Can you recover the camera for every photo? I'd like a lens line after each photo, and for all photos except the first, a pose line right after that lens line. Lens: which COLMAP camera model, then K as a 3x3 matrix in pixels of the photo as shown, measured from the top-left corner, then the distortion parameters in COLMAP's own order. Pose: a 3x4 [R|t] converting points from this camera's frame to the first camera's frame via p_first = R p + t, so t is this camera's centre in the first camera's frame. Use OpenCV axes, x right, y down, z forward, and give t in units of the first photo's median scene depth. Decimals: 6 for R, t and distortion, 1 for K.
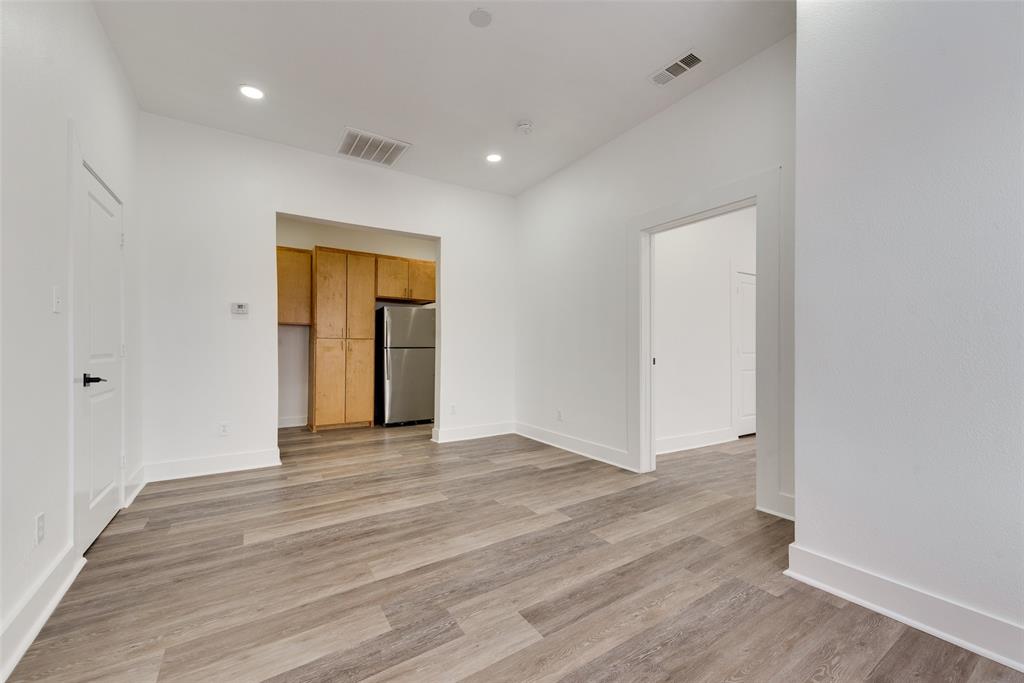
lens RADIAL K [[402.8, 0, 509.9], [0, 402.8, 344.4], [0, 0, 1]] dist [0.015020, -0.004564]
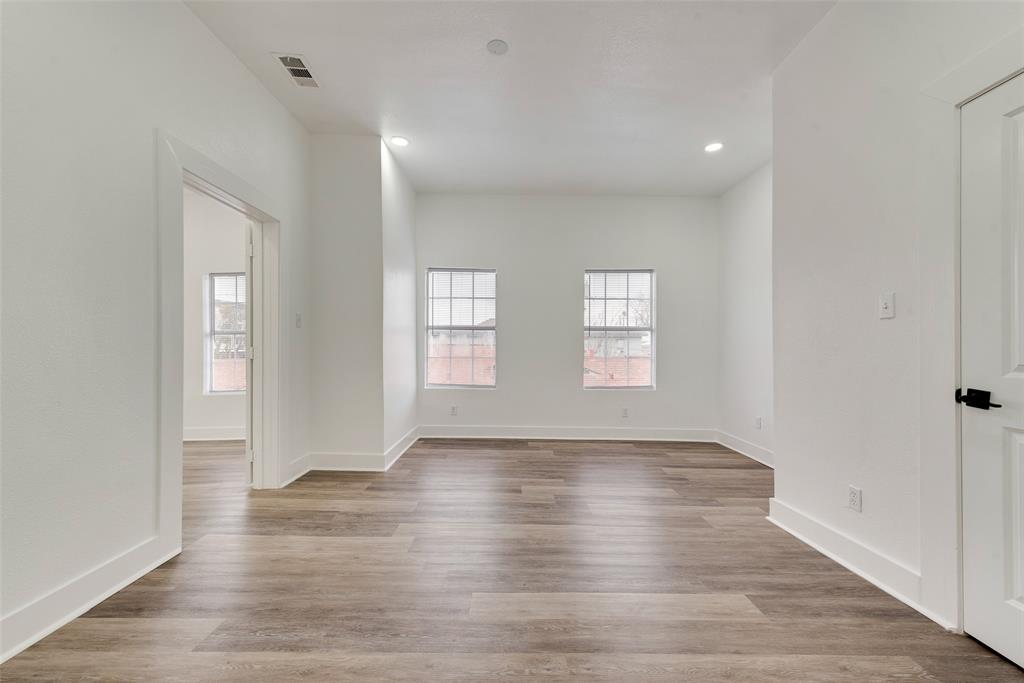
lens RADIAL K [[402.8, 0, 511.3], [0, 402.8, 345.9], [0, 0, 1]] dist [0.015020, -0.004564]
pose [[-0.839531, 0.003968, 0.543297, -0.645936], [-0.003330, 0.999917, -0.012448, 0.006917], [-0.543301, -0.012260, -0.839448, 1.769934]]
